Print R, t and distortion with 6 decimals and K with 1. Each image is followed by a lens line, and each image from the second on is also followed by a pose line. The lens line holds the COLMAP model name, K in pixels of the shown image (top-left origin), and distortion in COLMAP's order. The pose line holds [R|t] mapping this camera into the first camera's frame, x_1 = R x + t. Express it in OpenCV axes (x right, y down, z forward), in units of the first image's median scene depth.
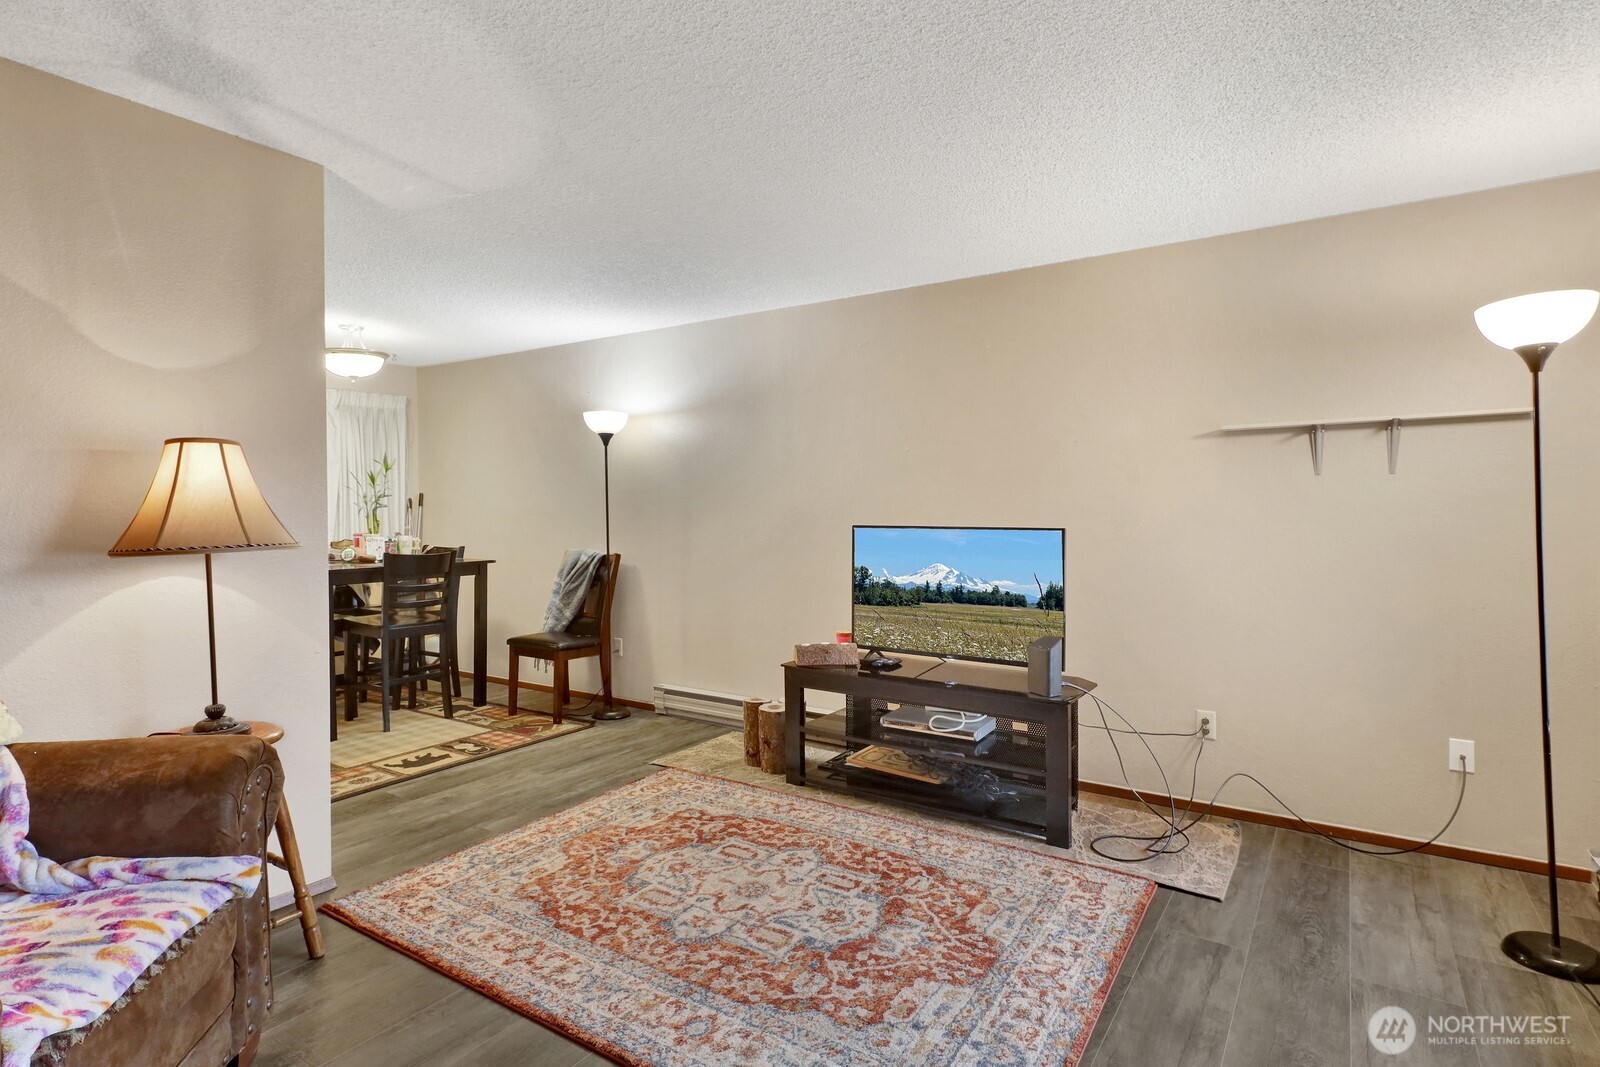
lens RADIAL K [[803.7, 0, 805.3], [0, 803.7, 468.0], [0, 0, 1]] dist [0.003509, -0.000044]
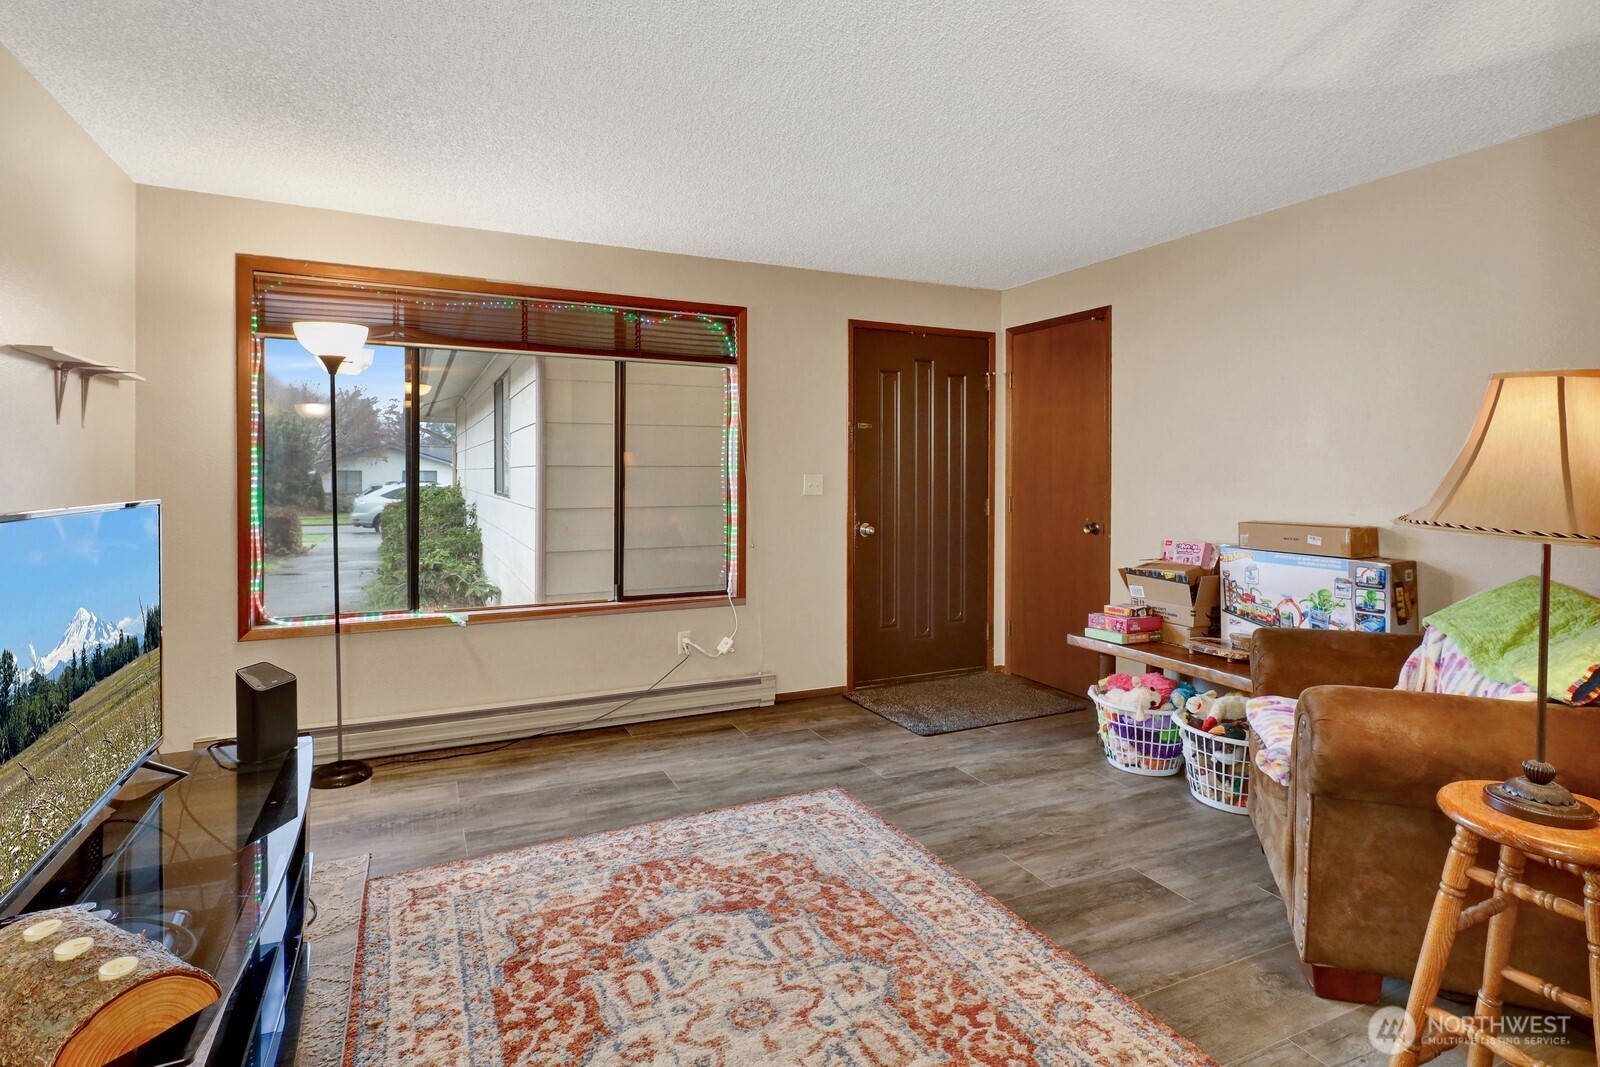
lens RADIAL K [[794.1, 0, 801.7], [0, 794.1, 493.8], [0, 0, 1]] dist [0.001766, -0.000304]
pose [[-0.849078, -0.019361, 0.527912, -0.511780], [-0.034462, 0.999230, -0.018780, 0.098026], [-0.527142, -0.034139, -0.849091, 1.767646]]
